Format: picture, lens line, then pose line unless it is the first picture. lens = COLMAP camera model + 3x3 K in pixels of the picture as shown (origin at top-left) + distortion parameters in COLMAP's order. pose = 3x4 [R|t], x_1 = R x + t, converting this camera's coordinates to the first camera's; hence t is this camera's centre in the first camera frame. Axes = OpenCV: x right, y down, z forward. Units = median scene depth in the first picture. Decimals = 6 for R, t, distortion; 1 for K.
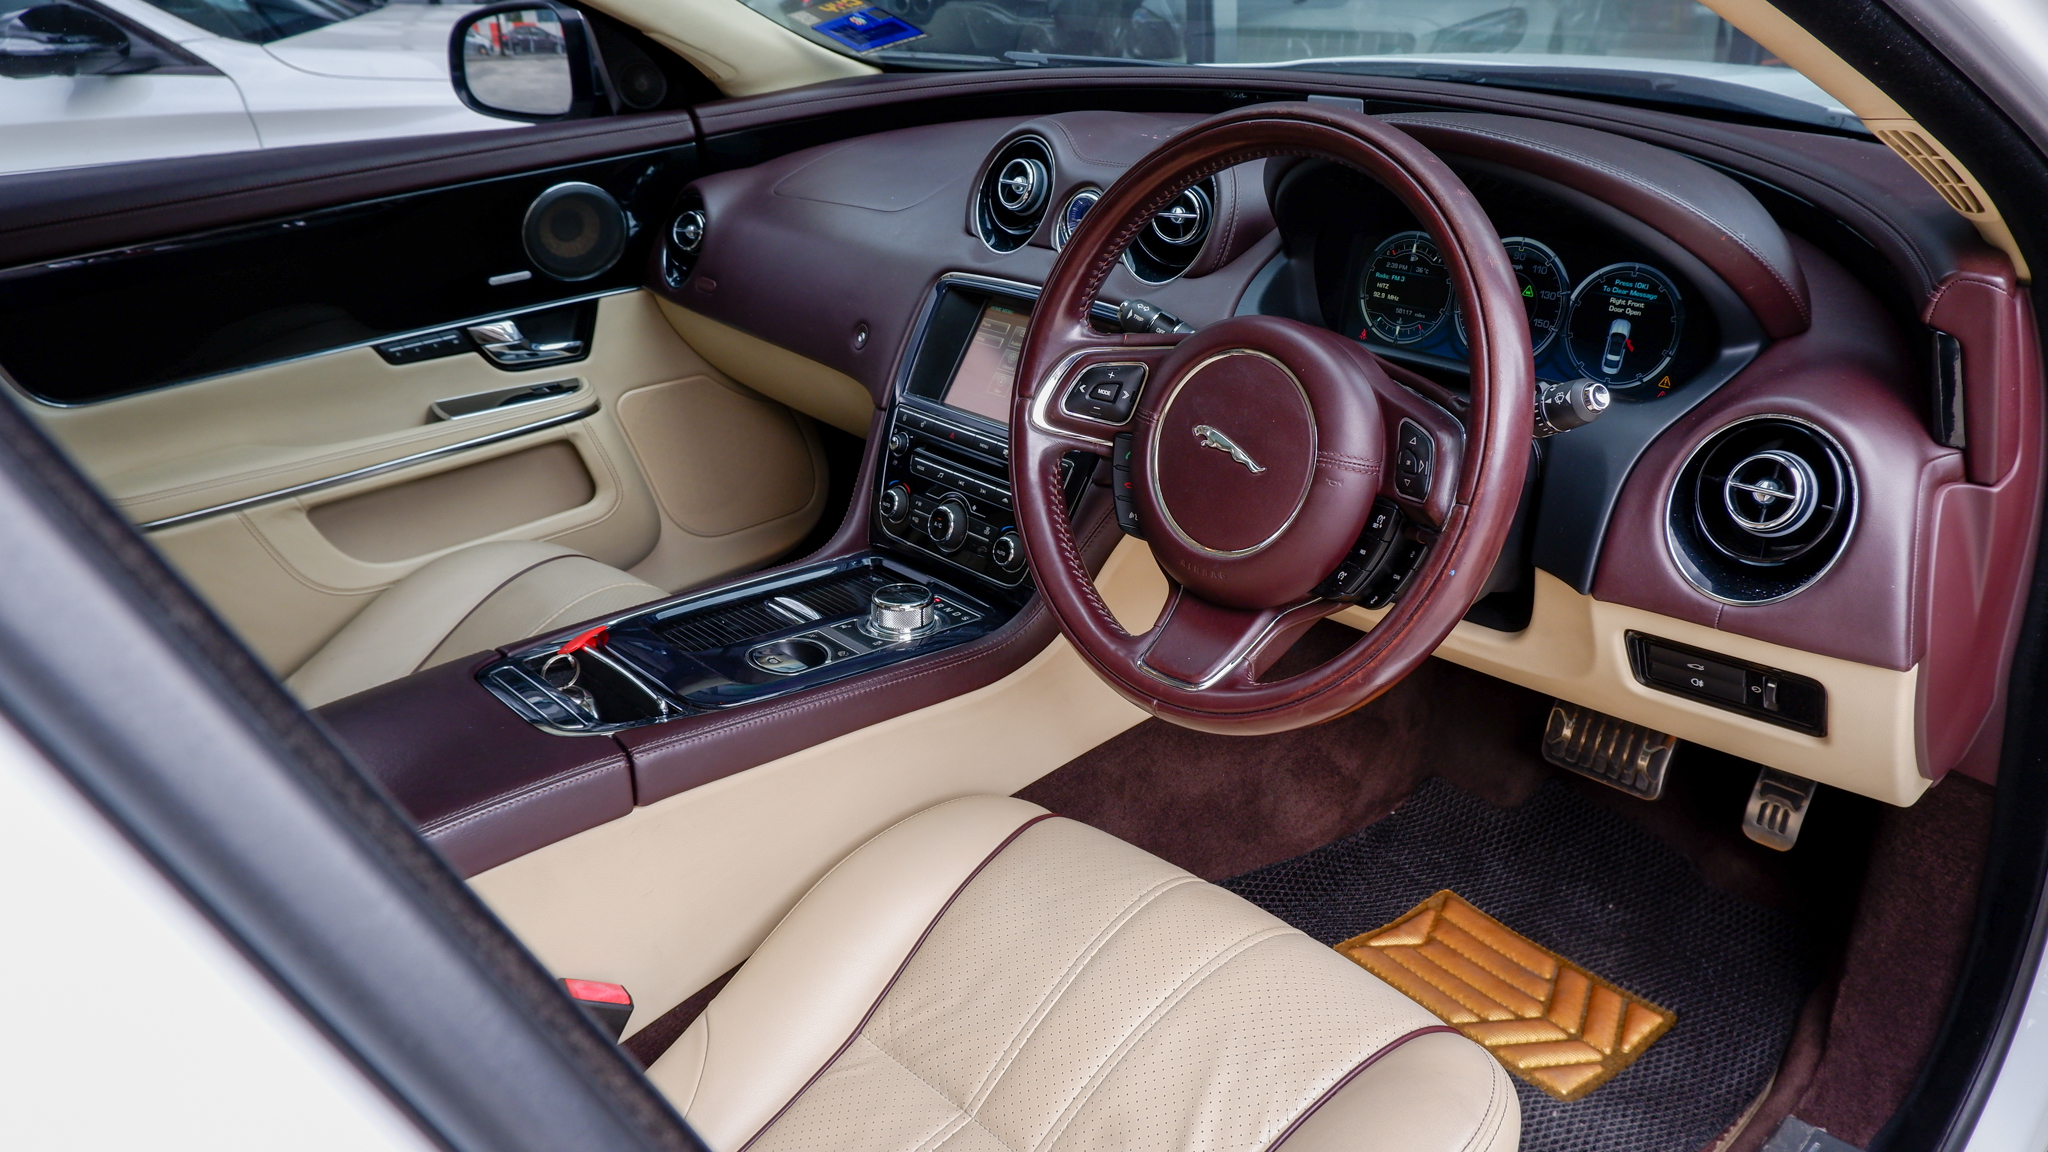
lens RADIAL K [[1427.8, 0, 1024.0], [0, 1427.8, 576.0], [0, 0, 1]] dist [0.035800, 0.001213]
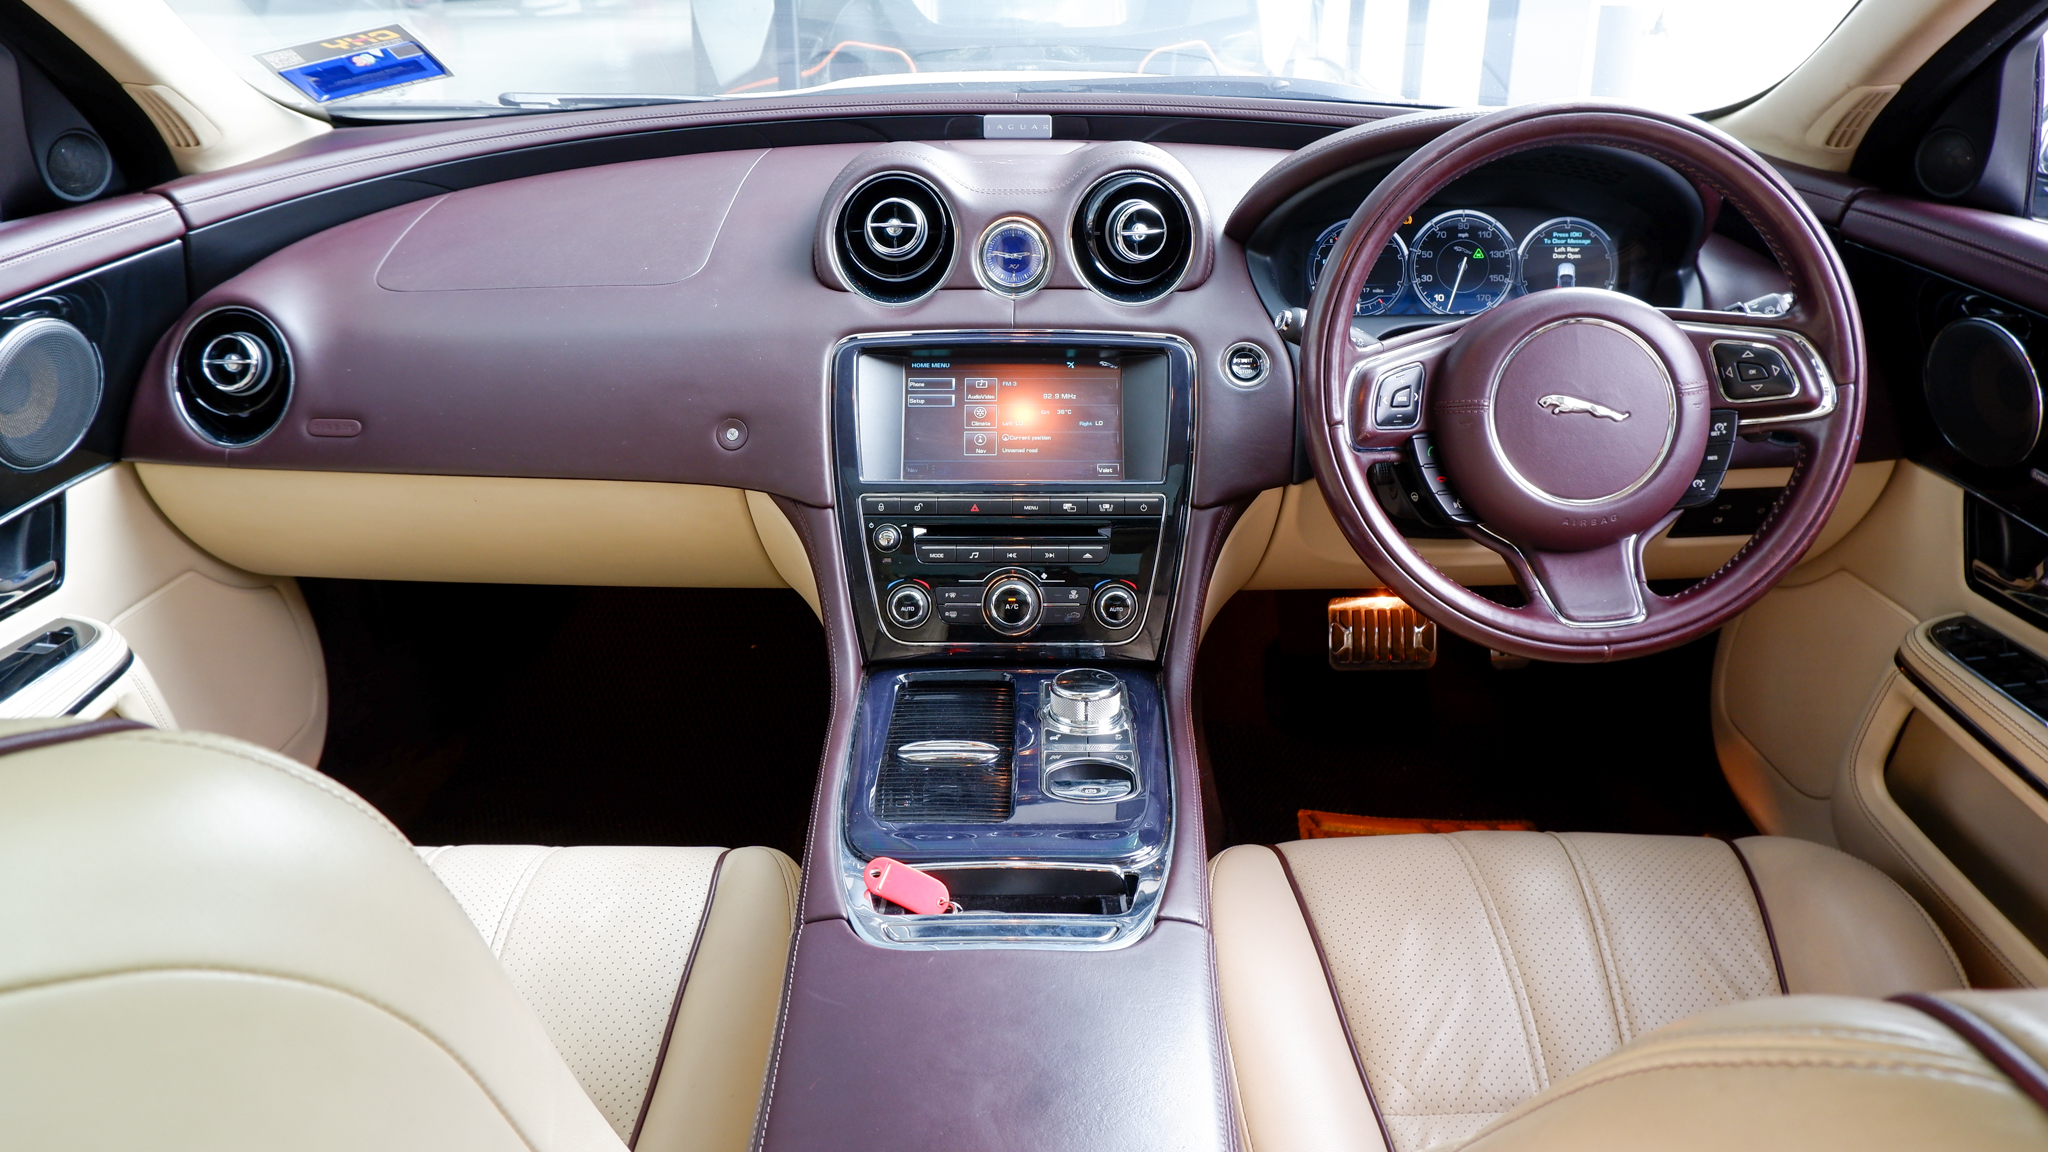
lens RADIAL K [[1427.8, 0, 1024.0], [0, 1427.8, 576.0], [0, 0, 1]] dist [0.035800, 0.001213]
pose [[0.708382, -0.265066, 0.654167, -0.750772], [0.284242, 0.955463, 0.079350, -0.145053], [-0.646066, 0.129732, 0.752176, 0.389626]]
